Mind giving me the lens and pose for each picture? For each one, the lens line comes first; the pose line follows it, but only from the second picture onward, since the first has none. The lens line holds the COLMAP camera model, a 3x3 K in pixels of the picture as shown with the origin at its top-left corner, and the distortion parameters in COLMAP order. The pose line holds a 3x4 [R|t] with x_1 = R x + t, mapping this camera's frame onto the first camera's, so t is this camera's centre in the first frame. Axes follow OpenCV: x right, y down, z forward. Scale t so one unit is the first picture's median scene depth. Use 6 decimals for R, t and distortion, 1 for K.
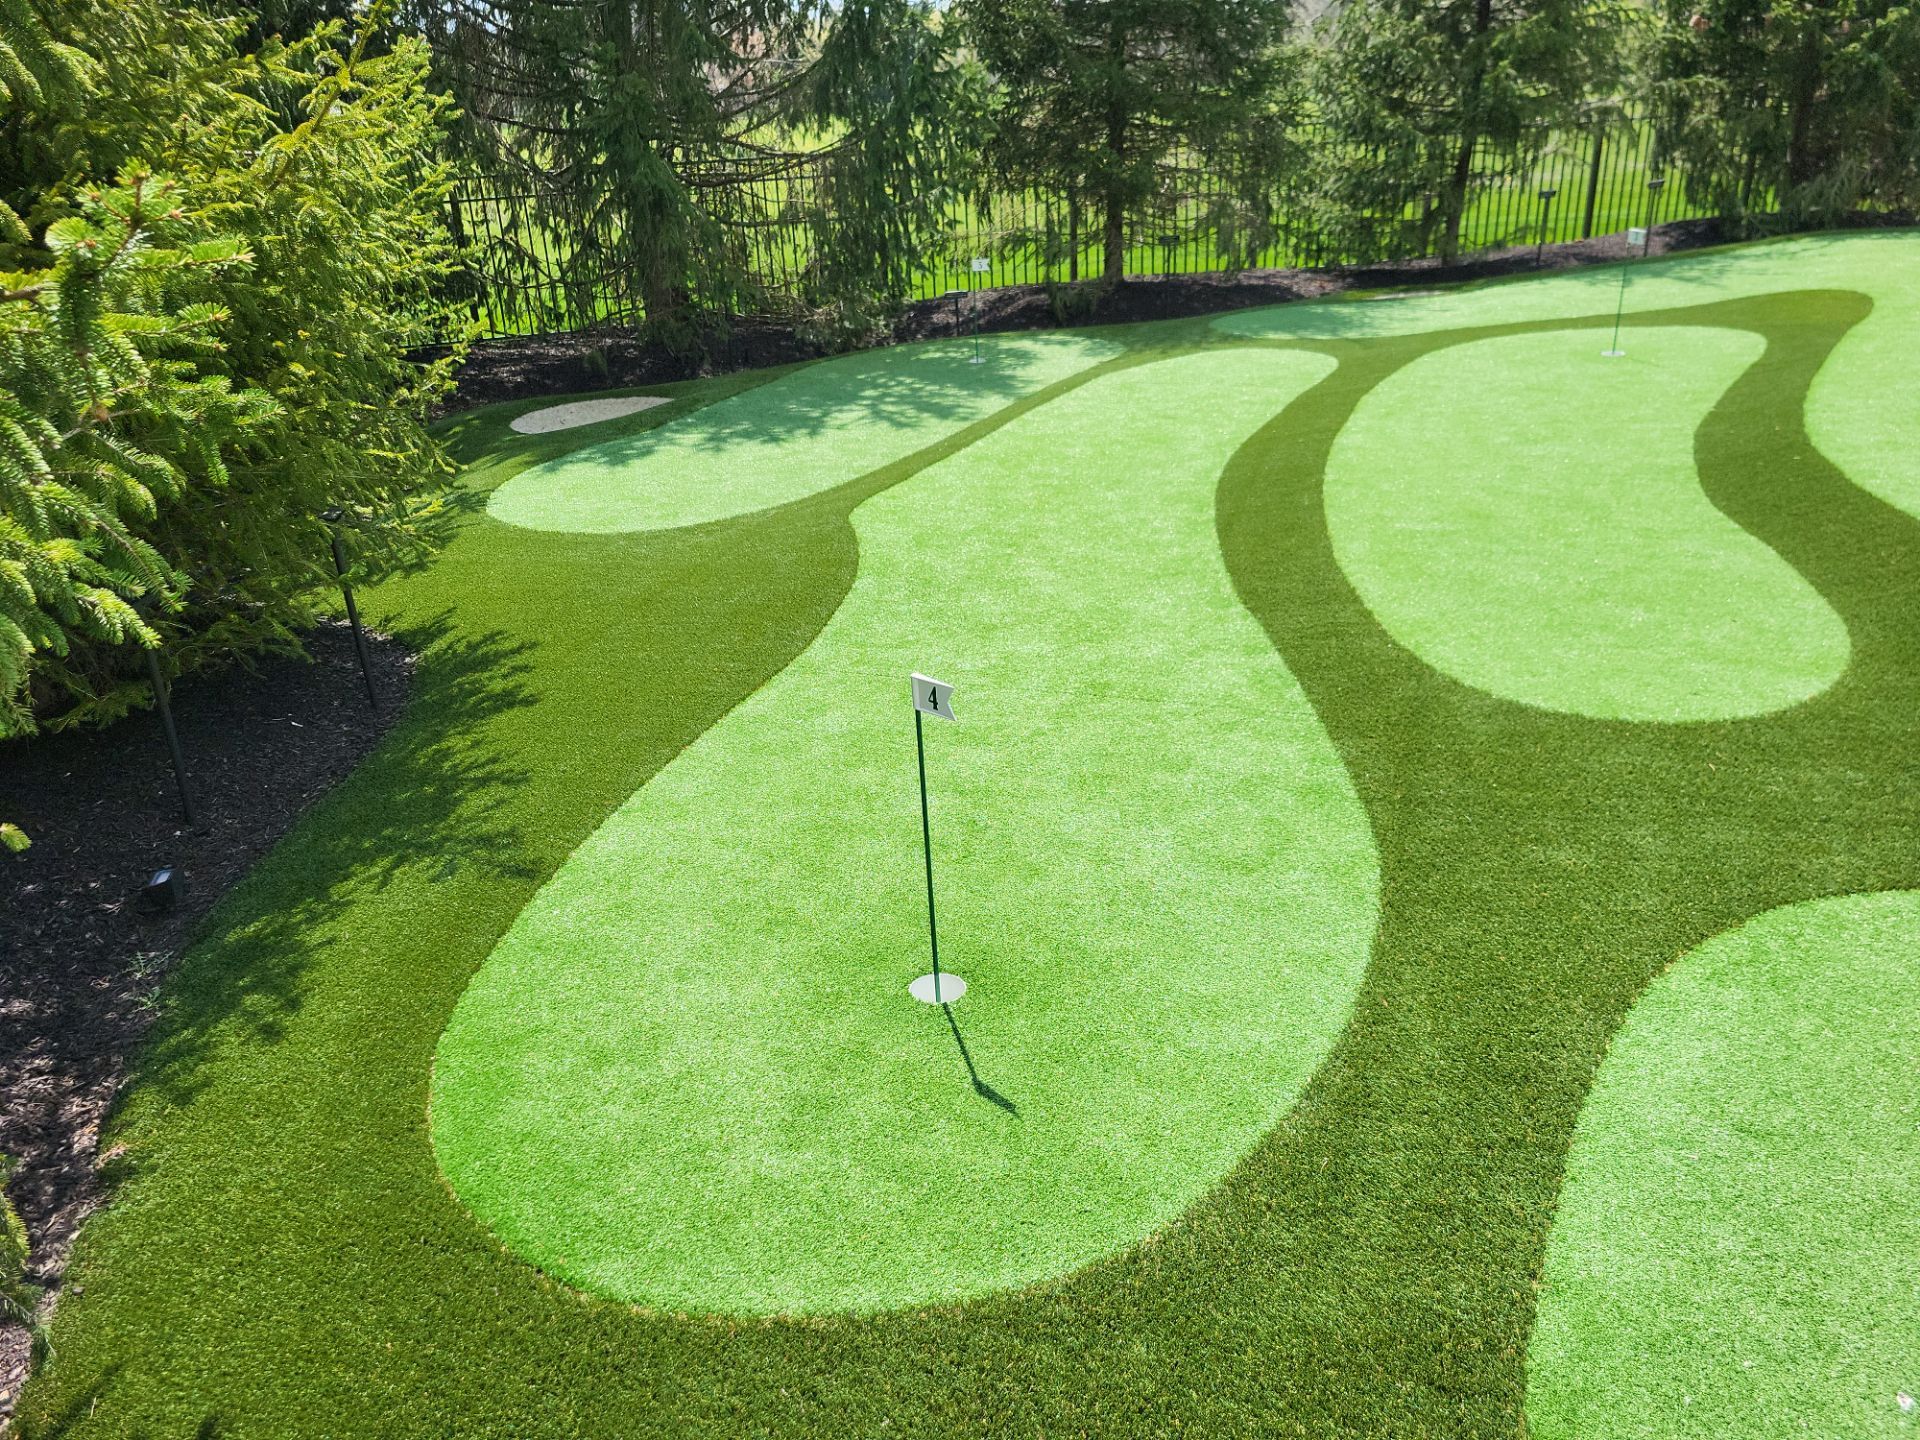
lens RADIAL K [[1420.9, 0, 978.5], [0, 1420.9, 728.3], [0, 0, 1]] dist [0.024302, 0.001328]
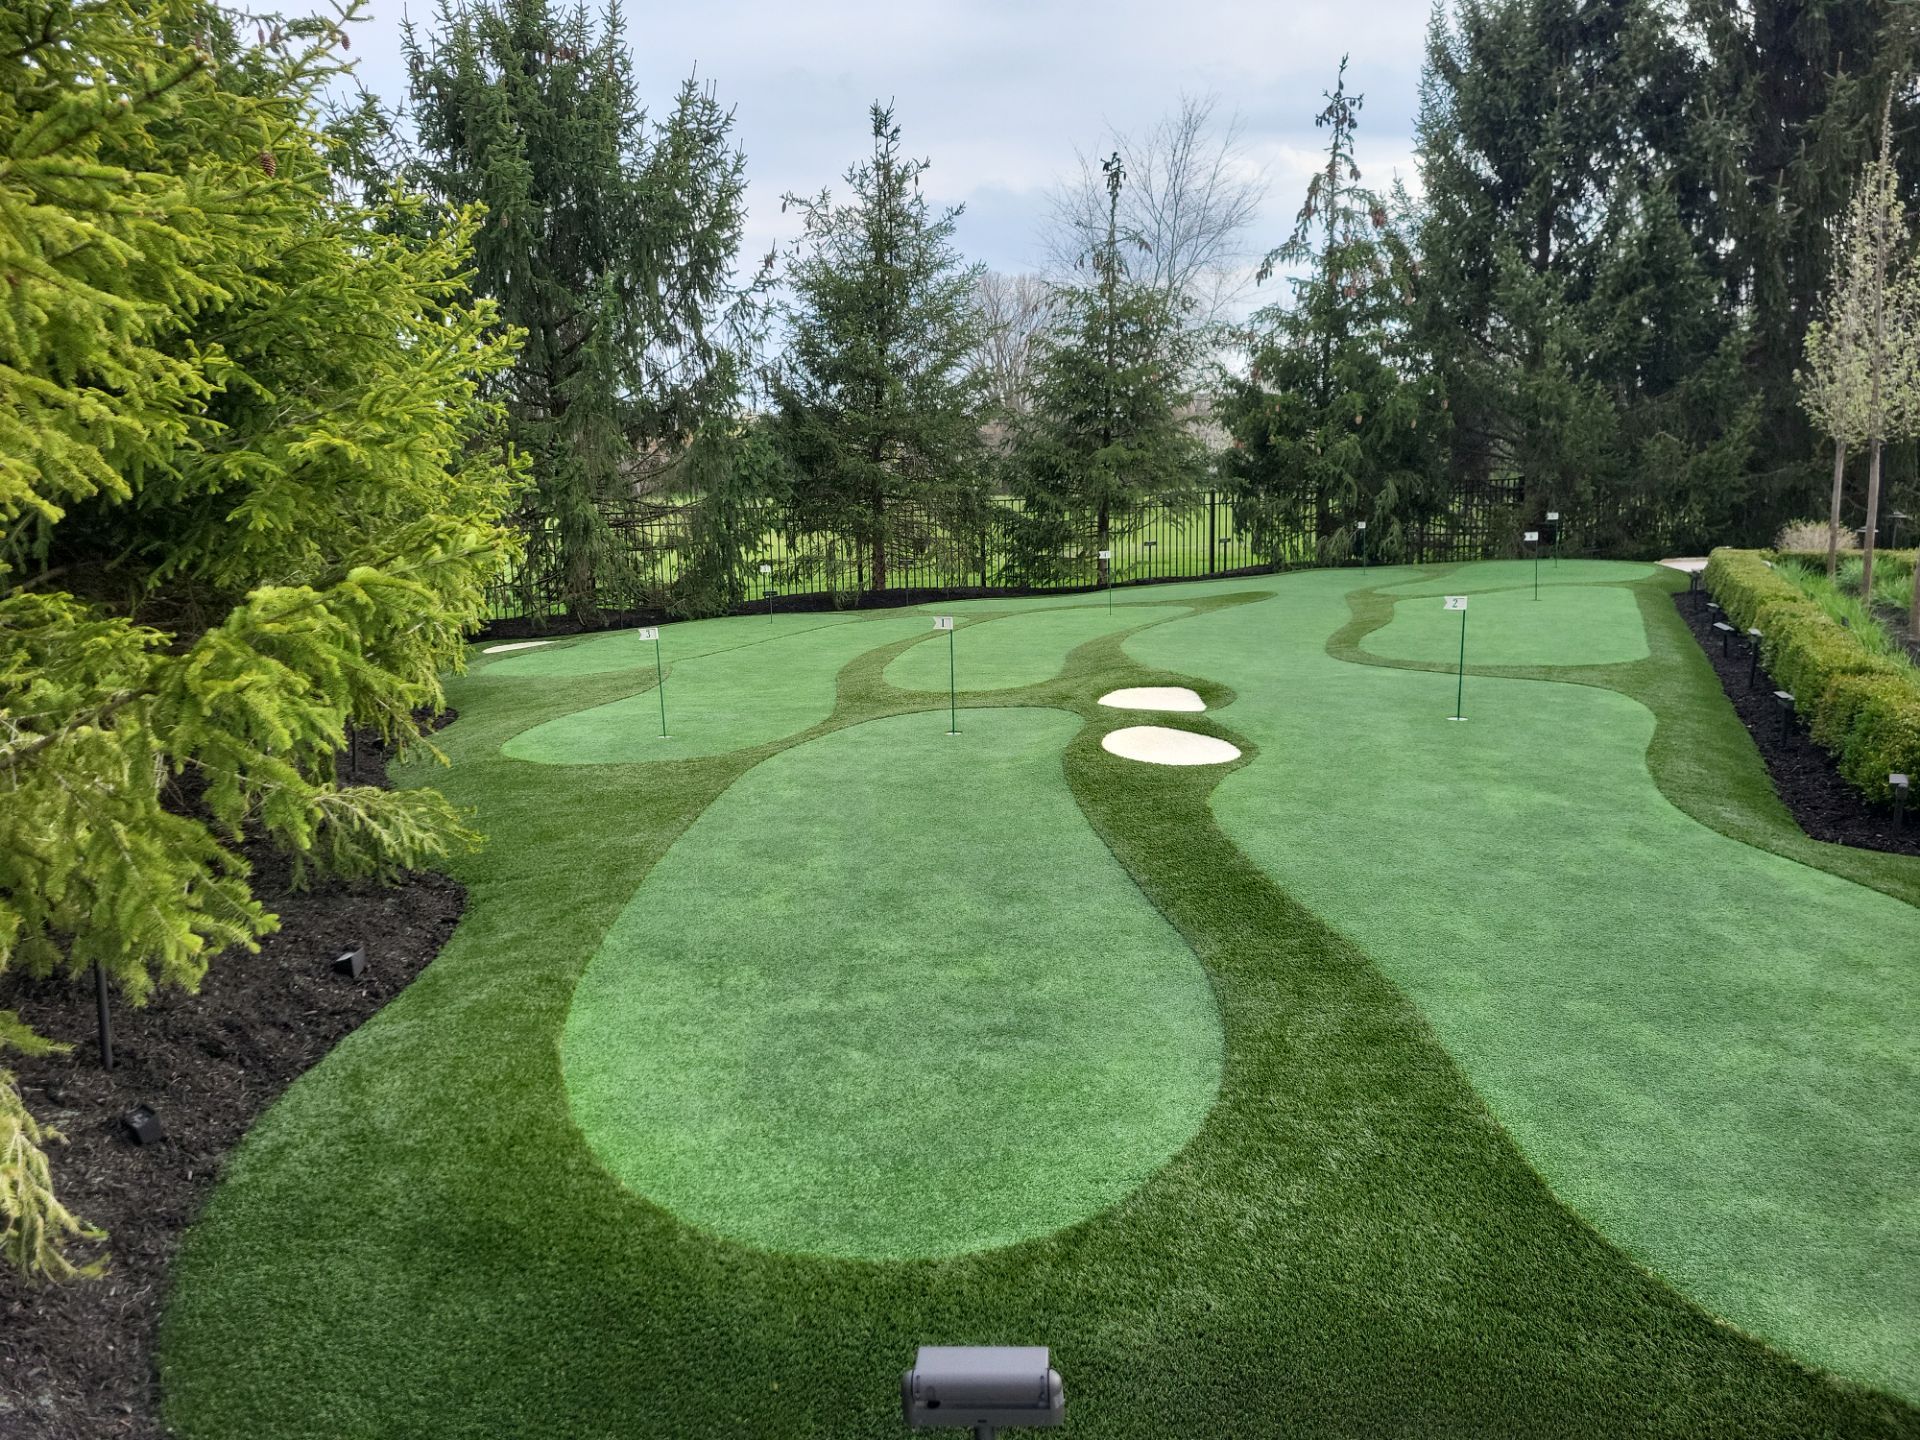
lens RADIAL K [[1475.3, 0, 917.5], [0, 1475.3, 718.1], [0, 0, 1]] dist [0.012163, 0.000133]
pose [[0.999410, 0.020055, 0.027885, 0.101557], [-0.012361, 0.967443, -0.252789, 0.231321], [-0.032047, 0.252295, 0.967120, -0.526661]]
